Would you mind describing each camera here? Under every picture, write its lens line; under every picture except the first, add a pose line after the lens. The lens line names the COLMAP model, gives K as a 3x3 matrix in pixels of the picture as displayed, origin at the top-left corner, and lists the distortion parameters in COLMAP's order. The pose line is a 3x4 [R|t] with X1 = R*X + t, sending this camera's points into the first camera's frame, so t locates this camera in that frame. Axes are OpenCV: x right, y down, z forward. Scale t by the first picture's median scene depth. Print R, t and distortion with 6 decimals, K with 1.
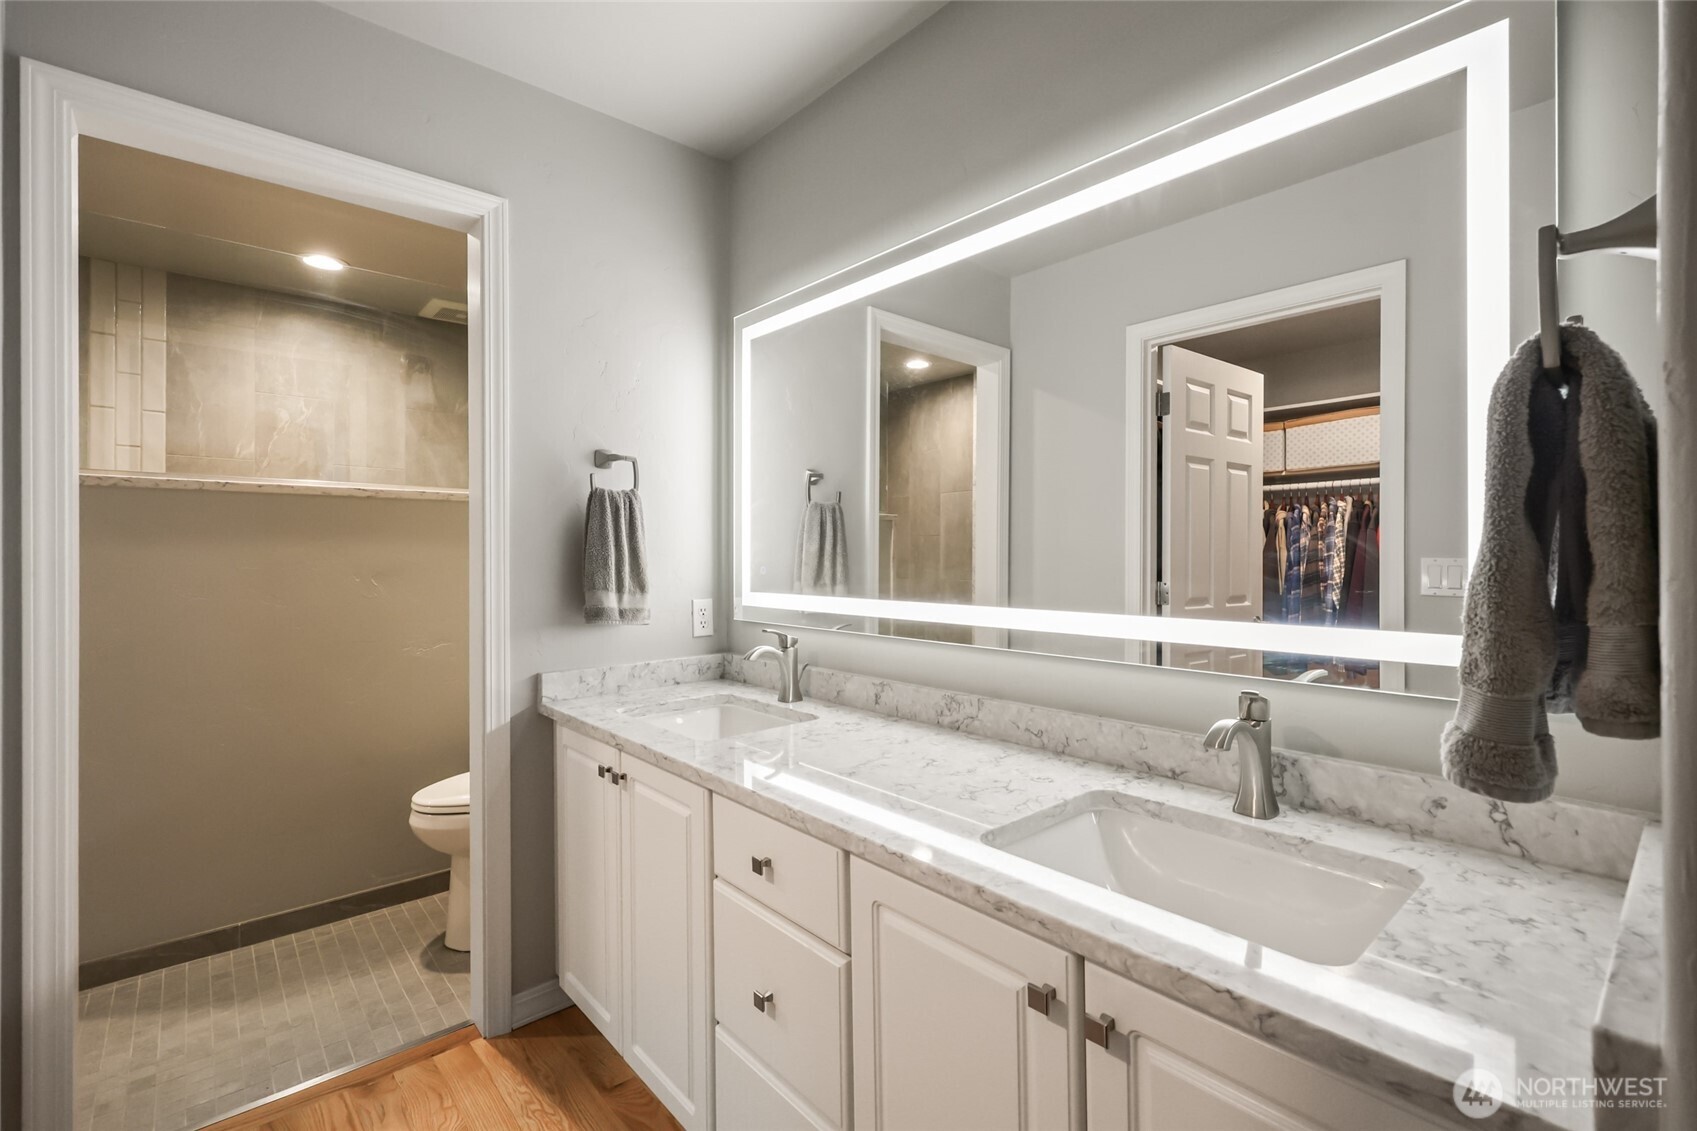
lens RADIAL K [[761.0, 0, 848.1], [0, 761.0, 559.6], [0, 0, 1]] dist [0.000852, 0.000028]
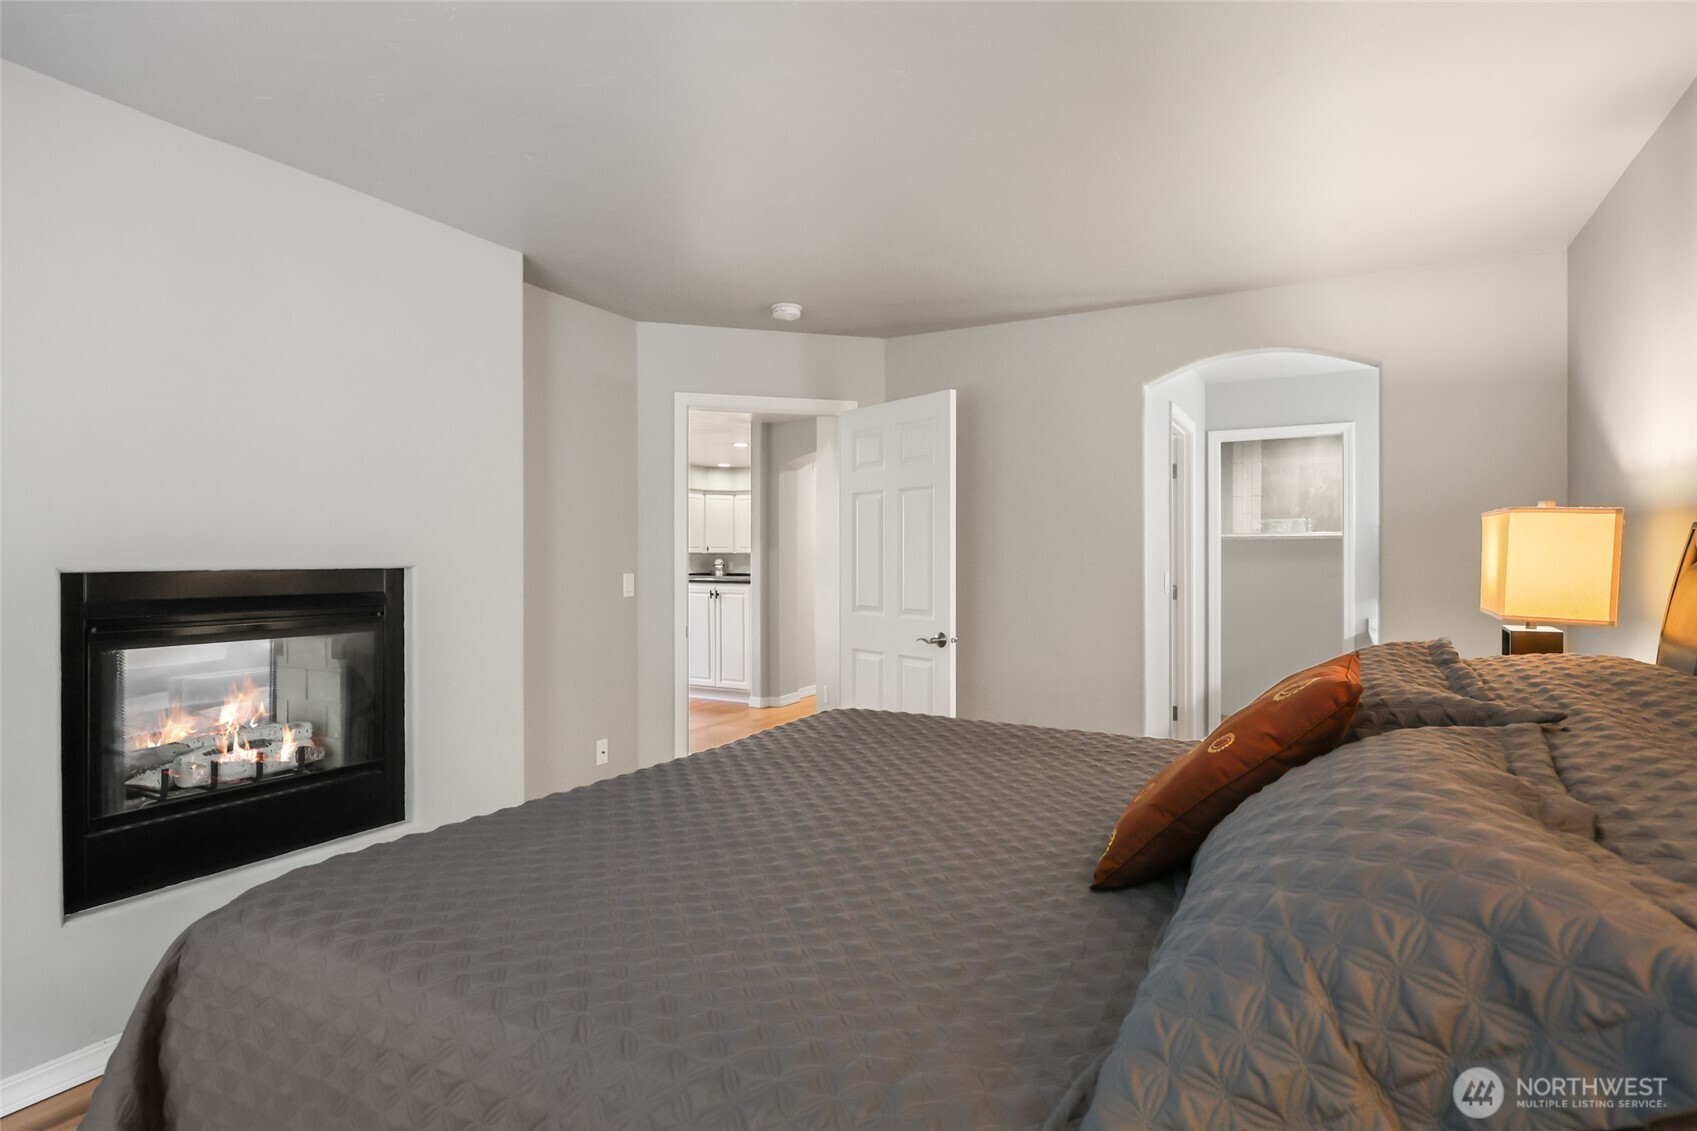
lens RADIAL K [[911.7, 0, 847.9], [0, 911.7, 564.7], [0, 0, 1]] dist [0.004126, 0.000048]
pose [[0.354600, 0.002256, -0.935015, 0.991035], [-0.001797, 0.999997, 0.001731, -0.011031], [0.935016, 0.001066, 0.354603, -0.897331]]
